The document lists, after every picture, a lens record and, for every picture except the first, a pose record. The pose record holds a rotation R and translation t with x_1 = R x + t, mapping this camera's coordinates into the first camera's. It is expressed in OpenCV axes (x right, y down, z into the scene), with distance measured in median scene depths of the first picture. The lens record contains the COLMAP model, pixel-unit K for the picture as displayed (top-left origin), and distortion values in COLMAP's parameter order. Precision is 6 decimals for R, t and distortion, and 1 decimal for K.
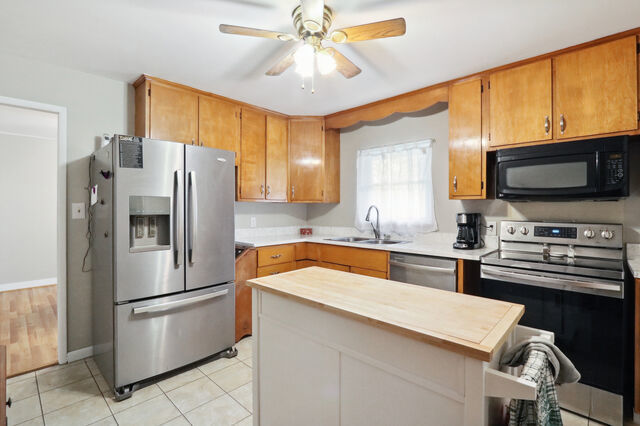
lens RADIAL K [[297.8, 0, 317.4], [0, 297.8, 208.4], [0, 0, 1]] dist [0.001208, -0.000201]
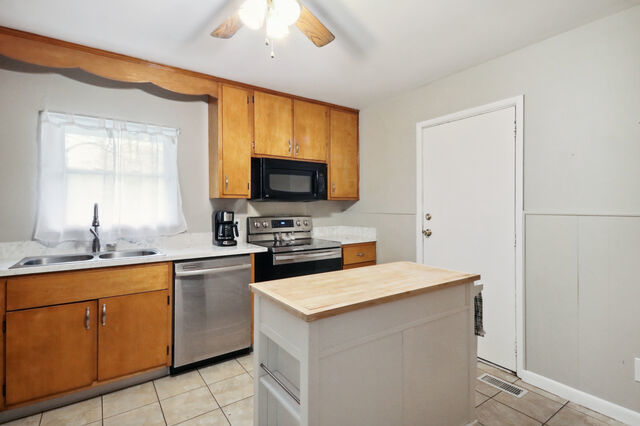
lens RADIAL K [[311.5, 0, 315.4], [0, 311.5, 210.8], [0, 0, 1]] dist [0.015645, 0.000329]
pose [[0.219375, -0.012401, 0.975562, -0.571081], [0.005796, 0.999918, 0.011407, 0.003504], [-0.975623, 0.003152, 0.219429, 0.523513]]
